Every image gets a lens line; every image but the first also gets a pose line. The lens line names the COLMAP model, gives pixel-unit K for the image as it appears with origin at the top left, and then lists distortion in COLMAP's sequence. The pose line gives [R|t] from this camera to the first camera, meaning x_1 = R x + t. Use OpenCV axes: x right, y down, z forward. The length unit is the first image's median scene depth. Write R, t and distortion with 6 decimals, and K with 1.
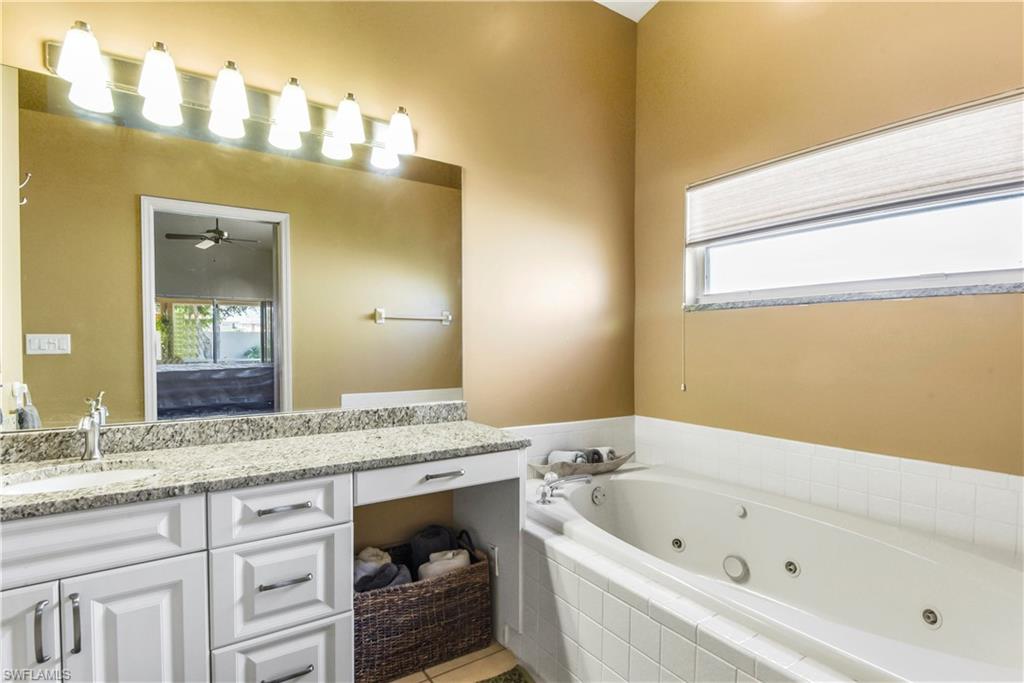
lens RADIAL K [[498.3, 0, 514.7], [0, 498.3, 349.1], [0, 0, 1]] dist [-0.024651, 0.000443]
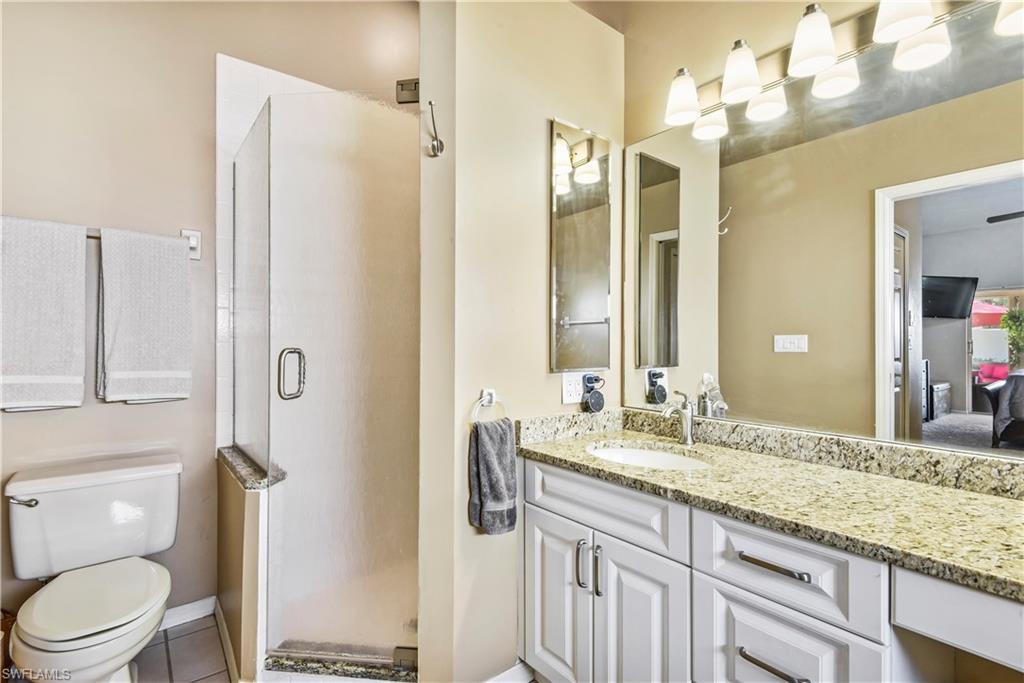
lens RADIAL K [[461.7, 0, 512.0], [0, 461.7, 341.5], [0, 0, 1]] dist [0.001434, -0.009713]
pose [[0.079162, -0.000401, -0.996862, 0.178014], [-0.016583, 0.999861, -0.001719, -0.005274], [0.996724, 0.016667, 0.079145, 0.510781]]
